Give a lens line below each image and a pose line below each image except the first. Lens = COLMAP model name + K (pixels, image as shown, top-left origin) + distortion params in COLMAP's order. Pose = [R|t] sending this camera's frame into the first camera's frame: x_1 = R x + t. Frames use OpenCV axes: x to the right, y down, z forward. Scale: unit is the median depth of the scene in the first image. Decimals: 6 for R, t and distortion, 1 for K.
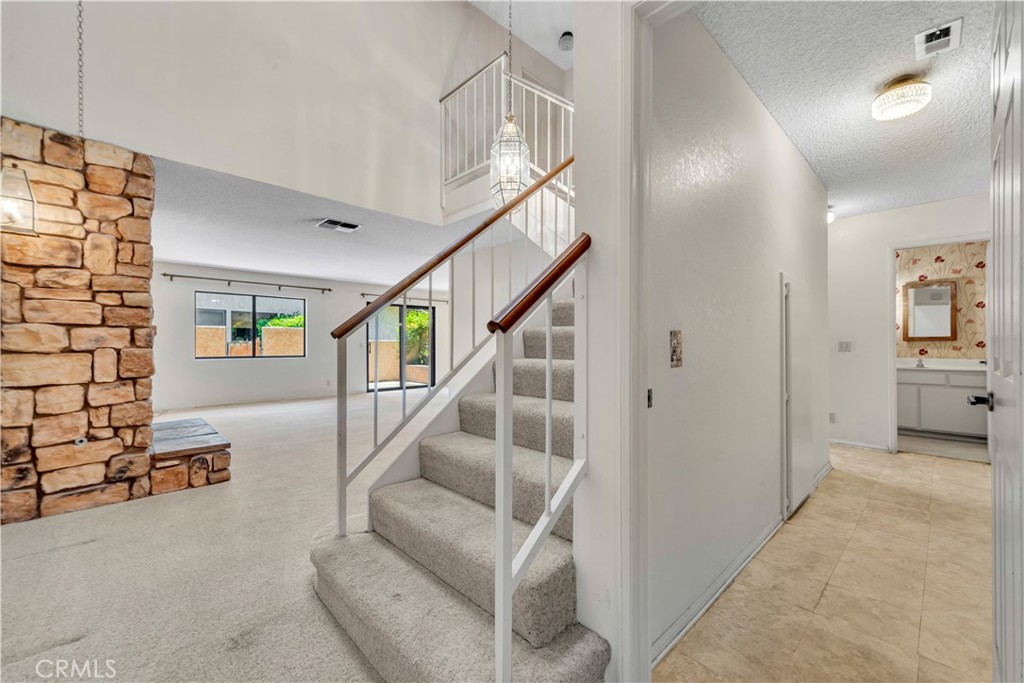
lens RADIAL K [[416.8, 0, 517.0], [0, 416.8, 343.9], [0, 0, 1]] dist [0.002197, 0.000212]
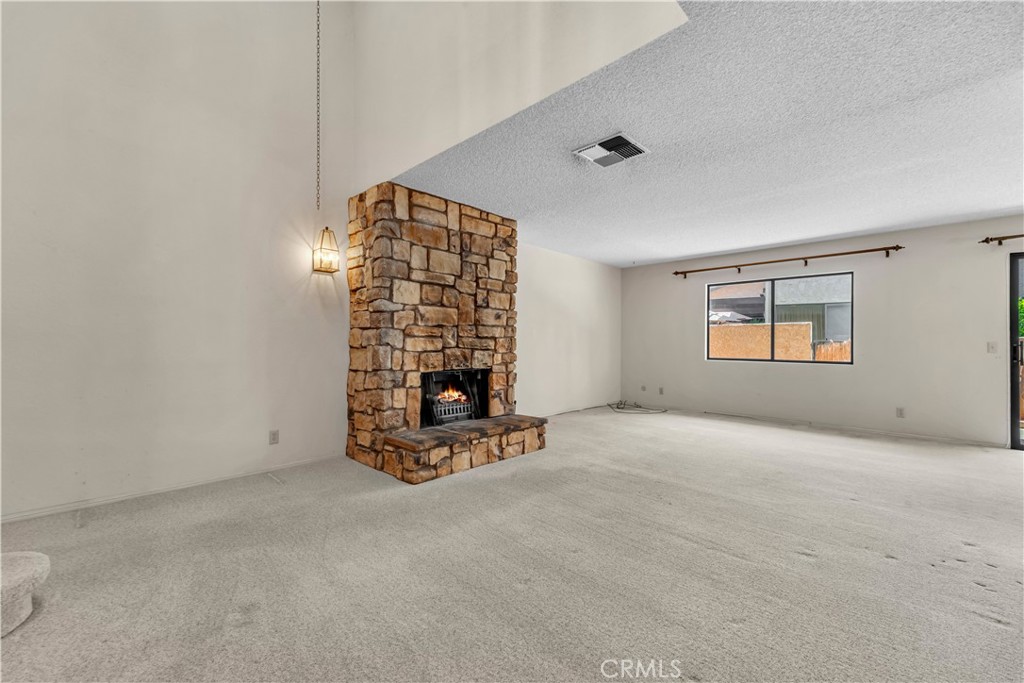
lens RADIAL K [[416.8, 0, 511.6], [0, 416.8, 338.5], [0, 0, 1]] dist [0.002197, 0.000212]
pose [[0.008197, -0.012575, -0.999887, 0.303702], [-0.002676, 0.999917, -0.012597, 0.004104], [0.999963, 0.002779, 0.008162, 1.357981]]
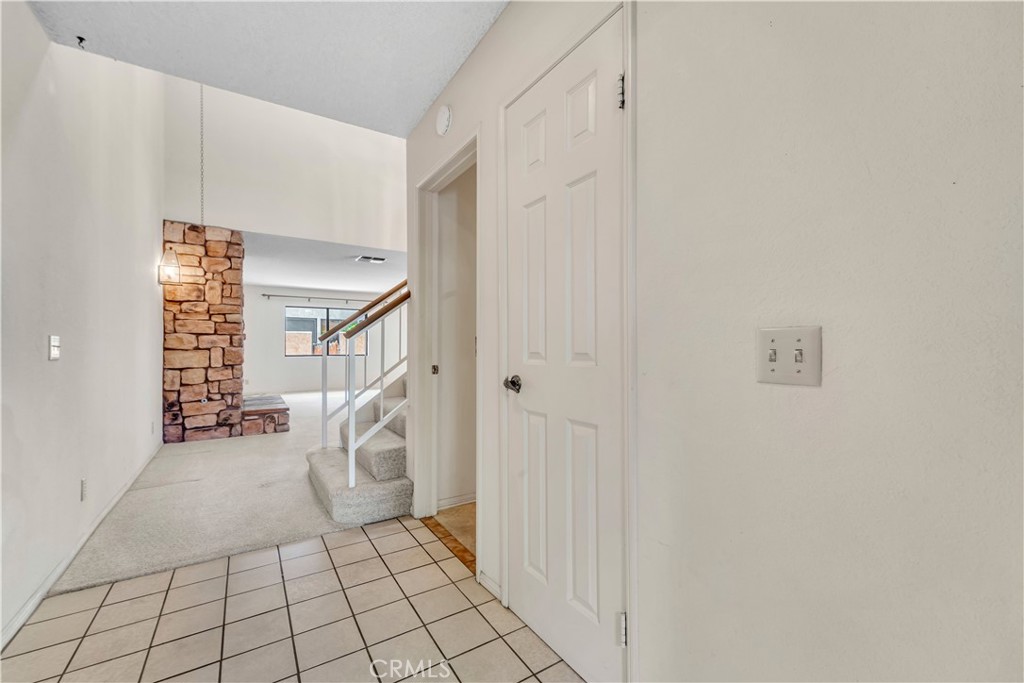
lens RADIAL K [[416.8, 0, 544.8], [0, 416.8, 348.8], [0, 0, 1]] dist [0.002197, 0.000212]
pose [[0.990155, 0.001302, -0.139966, 0.549122], [-0.000369, 0.999978, 0.006696, 0.004239], [0.139971, -0.006579, 0.990134, -0.473578]]
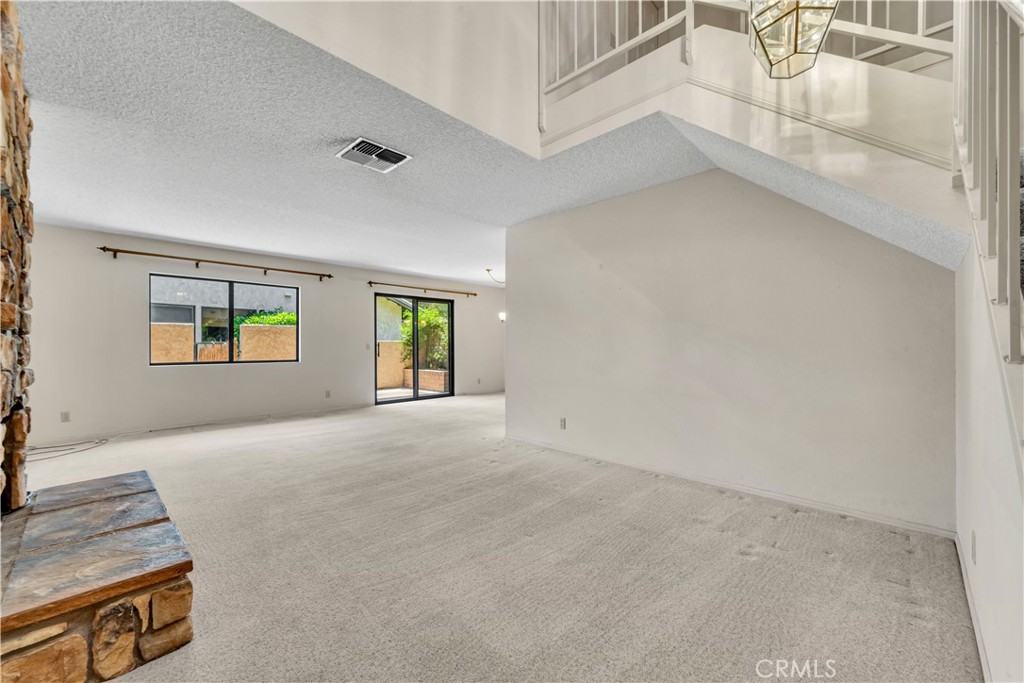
lens RADIAL K [[416.8, 0, 511.7], [0, 416.8, 341.5], [0, 0, 1]] dist [0.002197, 0.000212]
pose [[0.999314, -0.003376, 0.036886, -0.391709], [0.003633, 0.999970, -0.006906, 0.000207], [-0.036862, 0.007036, 0.999296, 0.587259]]
